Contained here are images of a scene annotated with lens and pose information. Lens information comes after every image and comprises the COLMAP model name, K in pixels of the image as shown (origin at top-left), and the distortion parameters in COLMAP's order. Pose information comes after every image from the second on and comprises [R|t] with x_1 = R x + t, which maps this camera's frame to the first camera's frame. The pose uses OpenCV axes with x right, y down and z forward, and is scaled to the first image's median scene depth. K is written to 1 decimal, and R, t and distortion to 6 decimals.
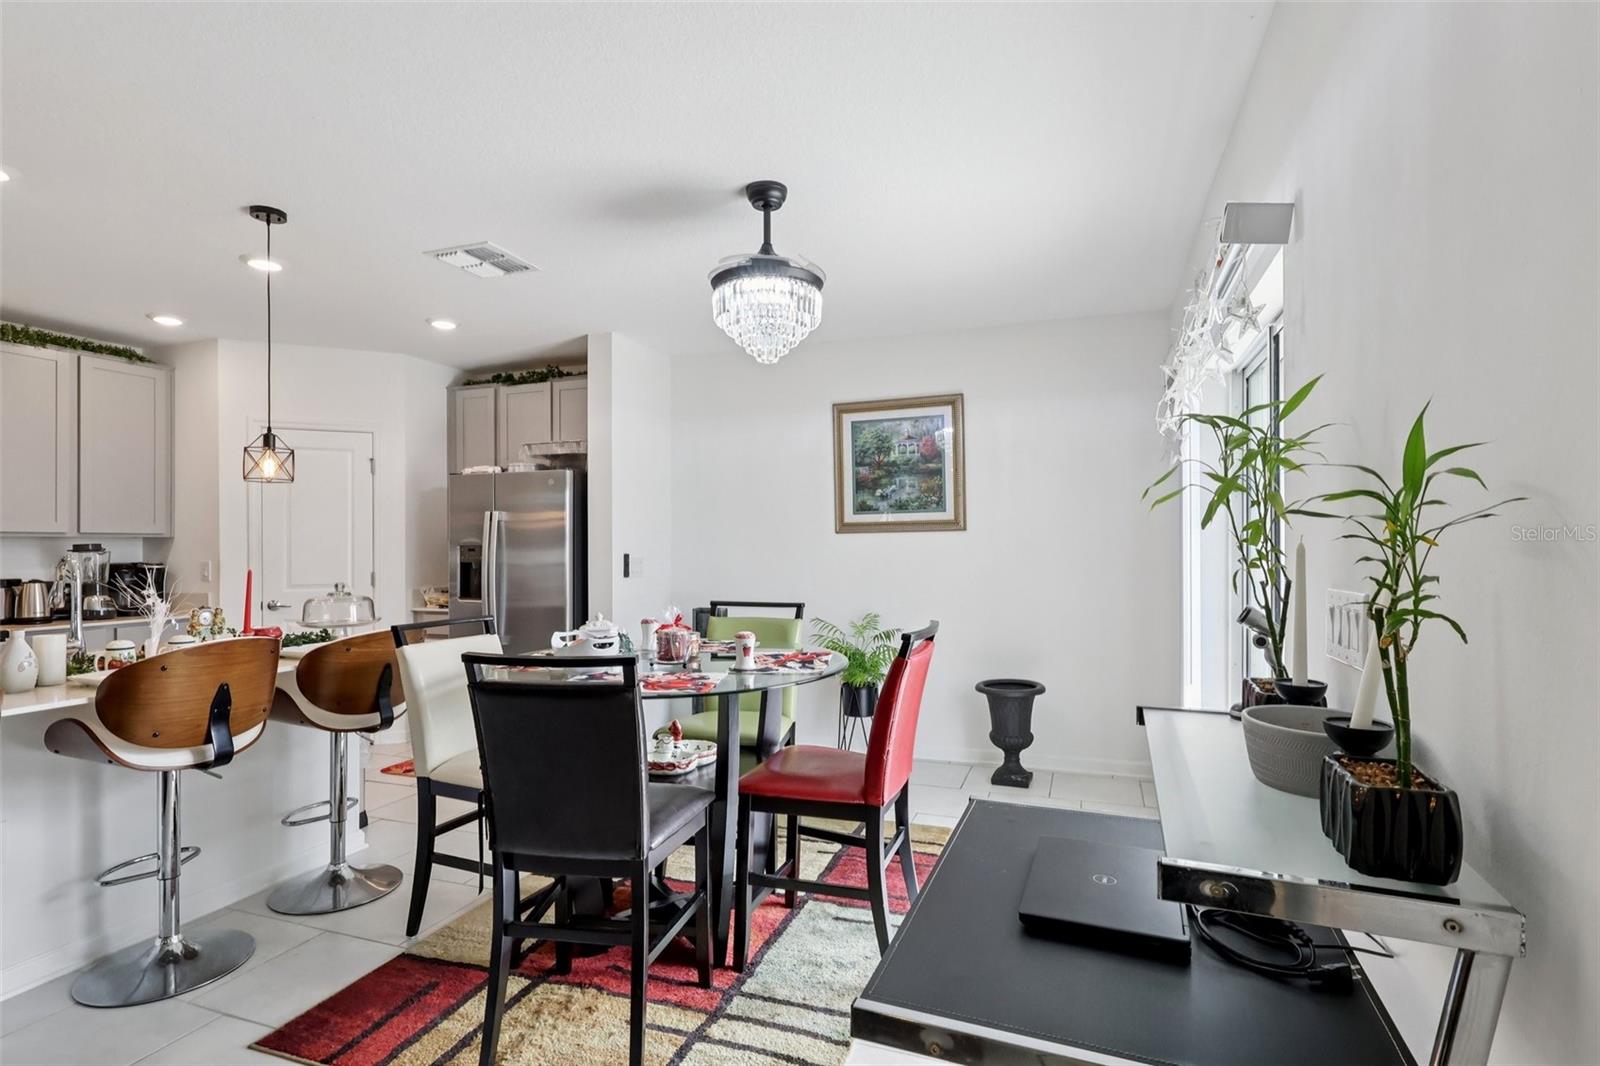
lens RADIAL K [[798.6, 0, 805.4], [0, 798.6, 543.1], [0, 0, 1]] dist [-0.000635, -0.000794]
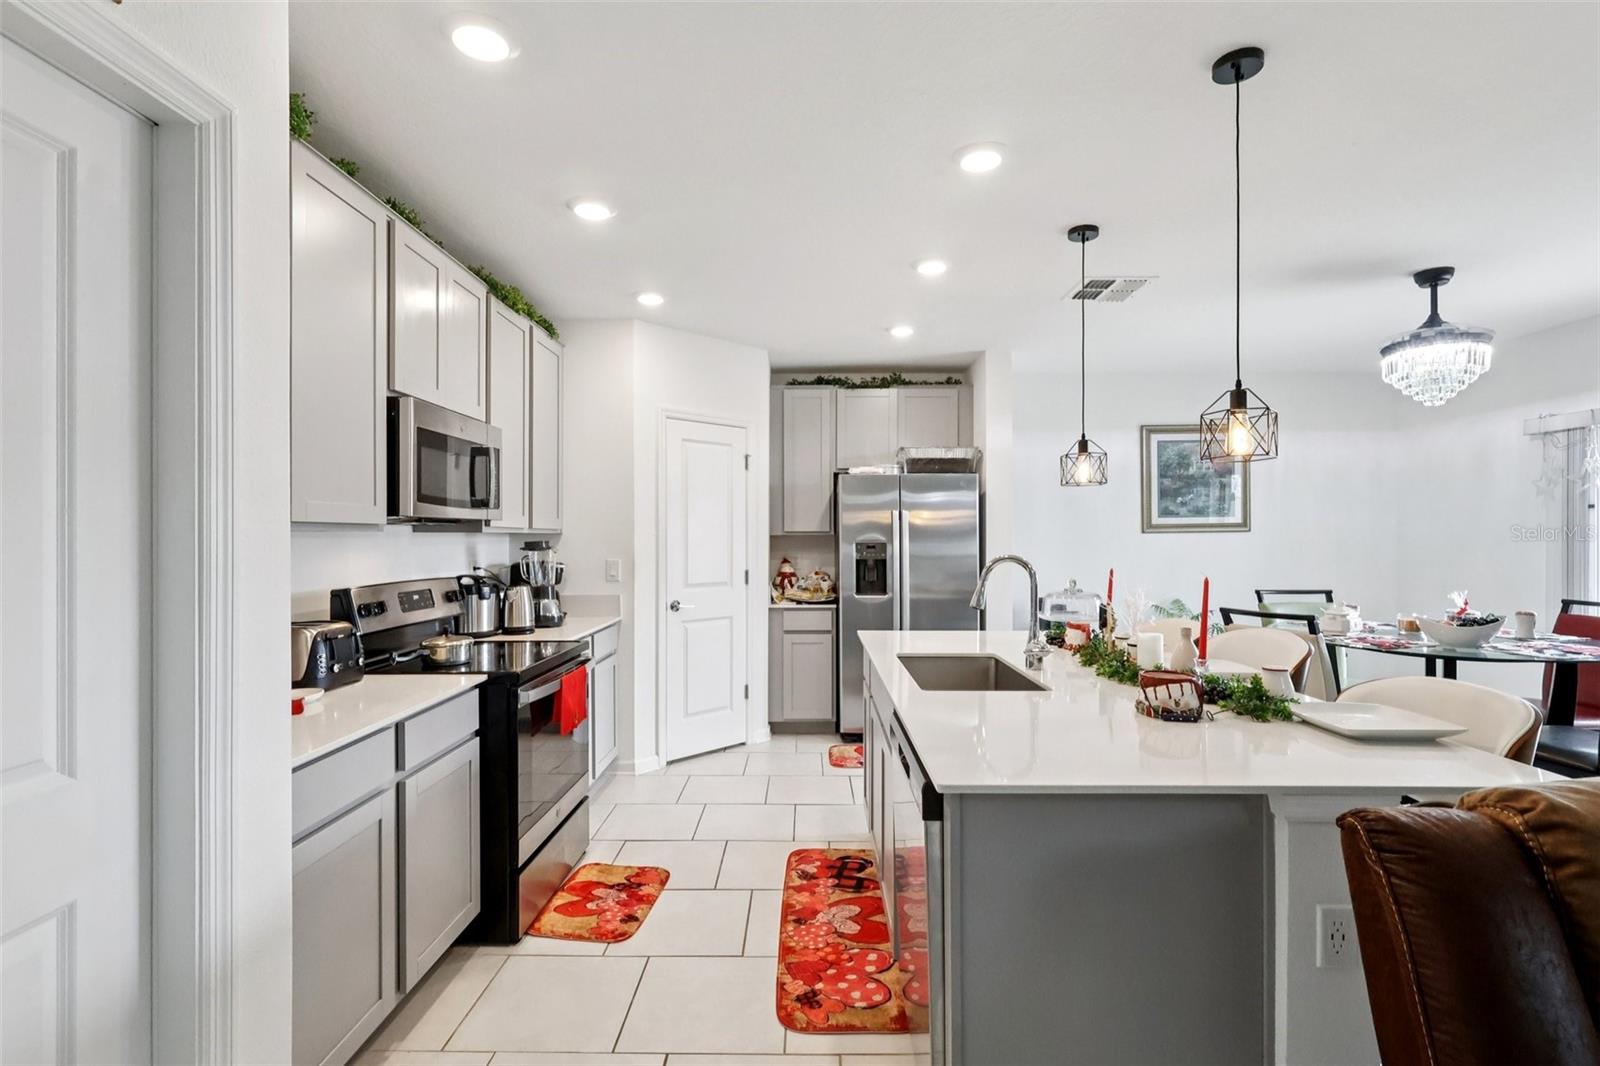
lens RADIAL K [[741.9, 0, 799.2], [0, 741.9, 536.3], [0, 0, 1]] dist [-0.004735, 0.001210]
pose [[0.942413, 0.003762, 0.334431, -0.854565], [-0.003368, 0.999993, -0.001756, -0.003679], [-0.334435, 0.000528, 0.942419, 0.126042]]
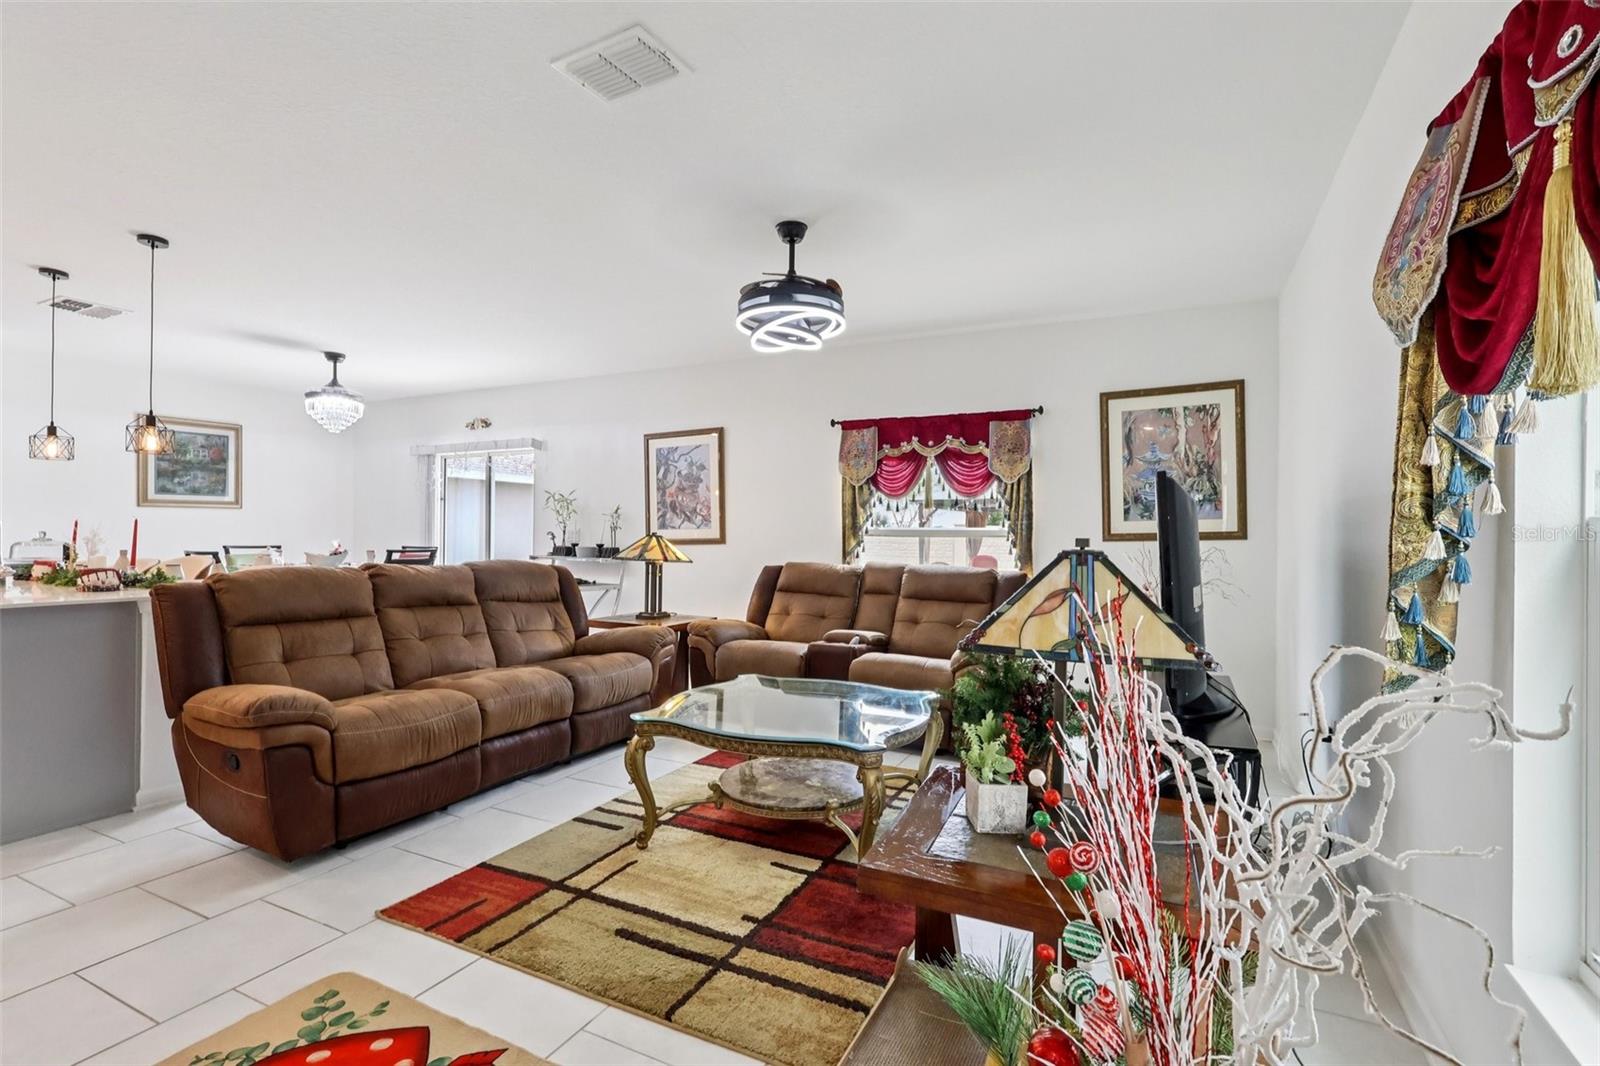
lens RADIAL K [[741.9, 0, 799.2], [0, 741.9, 536.3], [0, 0, 1]] dist [-0.004735, 0.001210]
pose [[0.113769, 0.002953, 0.993503, -1.159954], [-0.010153, 0.999947, -0.001810, 0.031608], [-0.993455, -0.009881, 0.113793, -0.307873]]
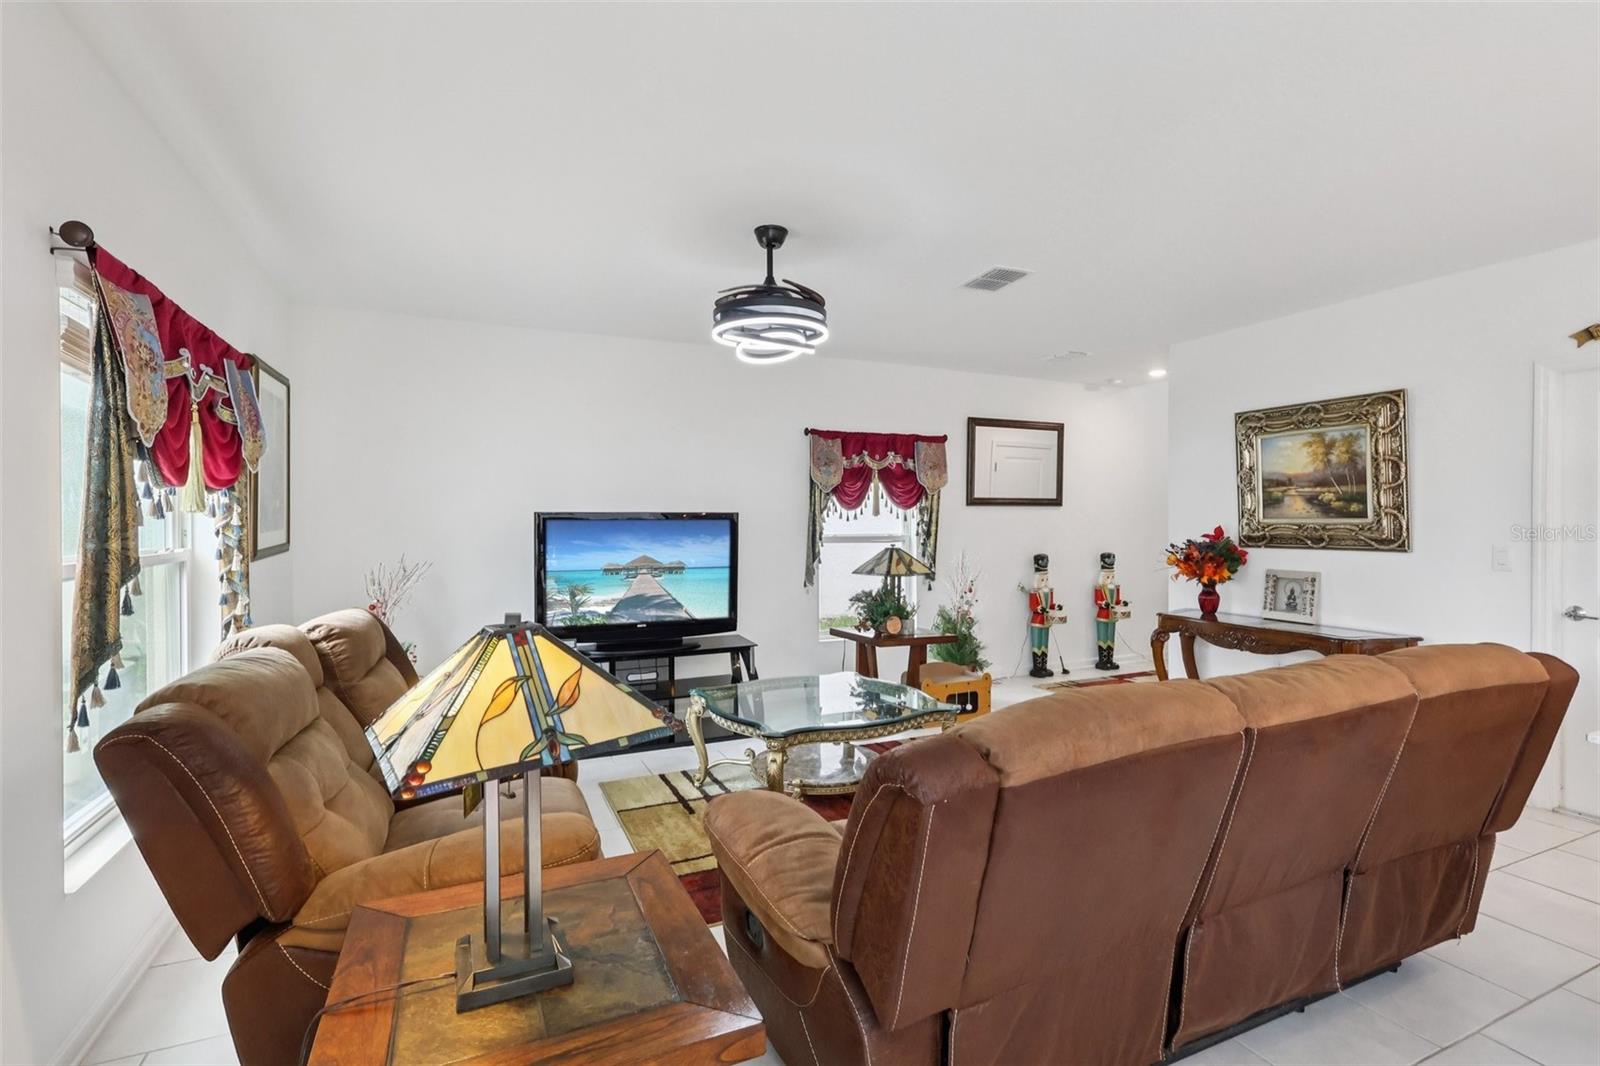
lens RADIAL K [[741.9, 0, 799.2], [0, 741.9, 536.3], [0, 0, 1]] dist [-0.004735, 0.001210]
pose [[-0.713155, 0.020880, -0.700696, -0.014356], [0.005450, 0.999691, 0.024244, -0.007089], [0.700985, 0.013471, -0.713048, 0.272718]]
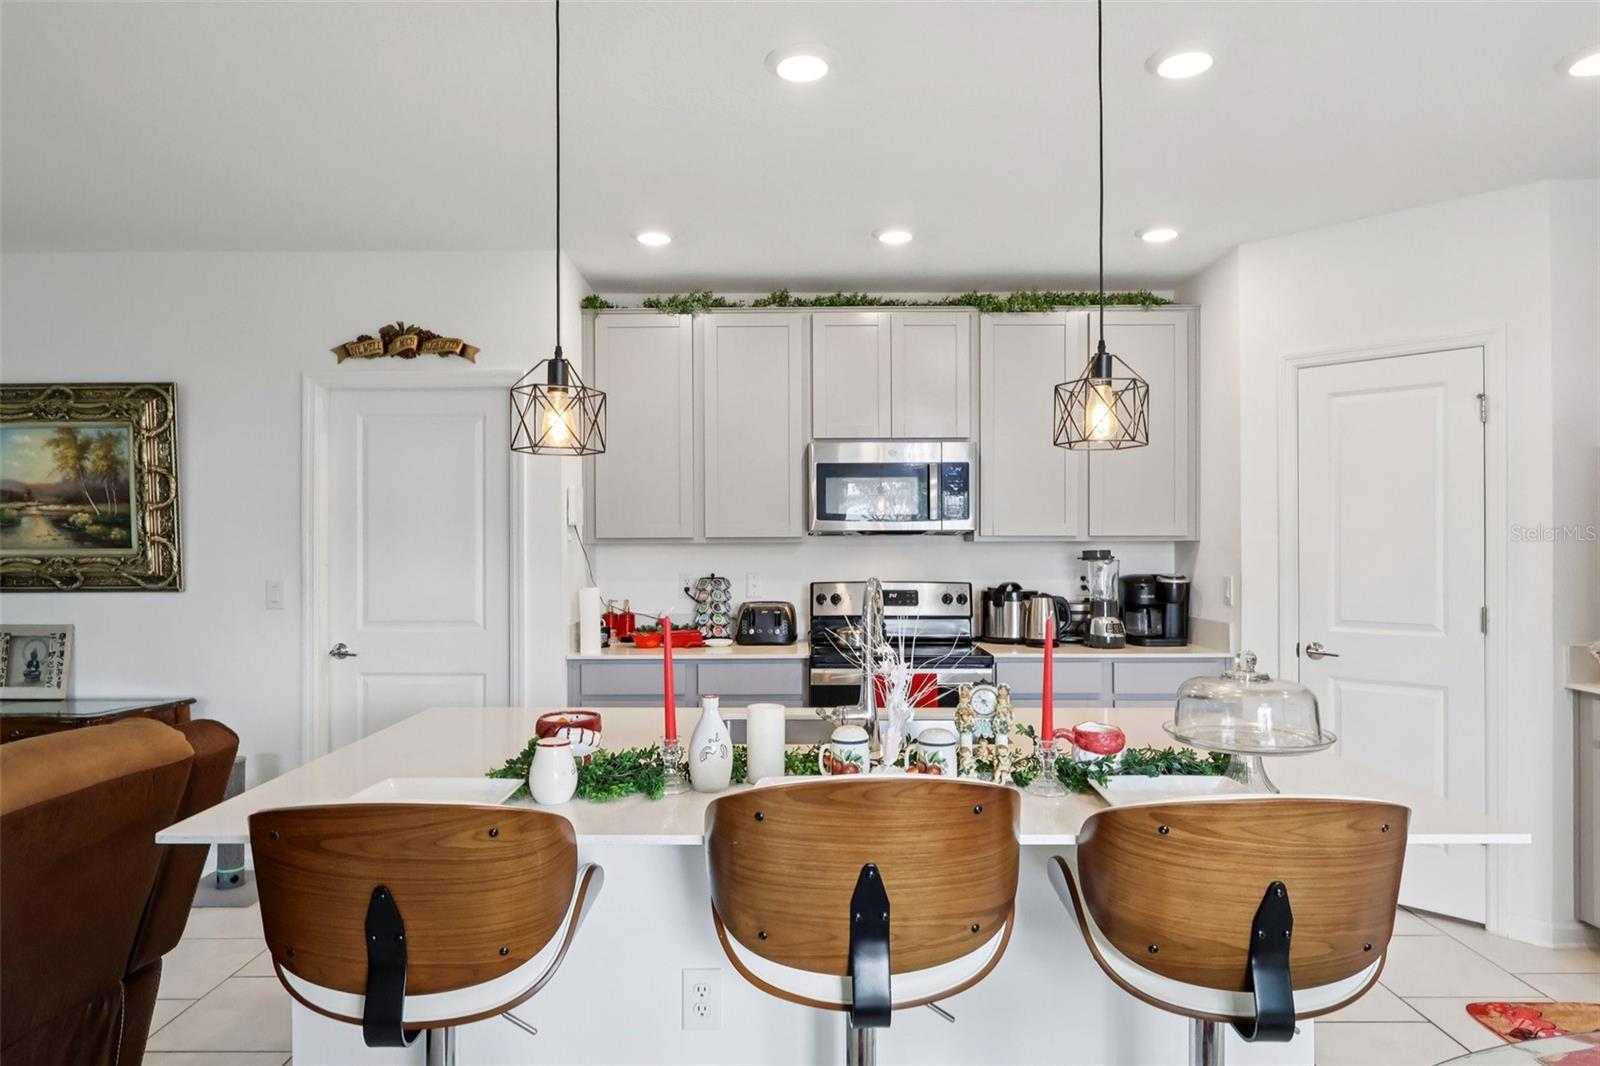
lens RADIAL K [[968.9, 0, 806.0], [0, 968.9, 537.0], [0, 0, 1]] dist [0.000645, 0.000370]
pose [[0.340826, -0.000582, -0.940126, -0.093905], [0.002150, 0.999998, 0.000161, -0.012194], [0.940124, -0.002076, 0.340827, 0.383230]]
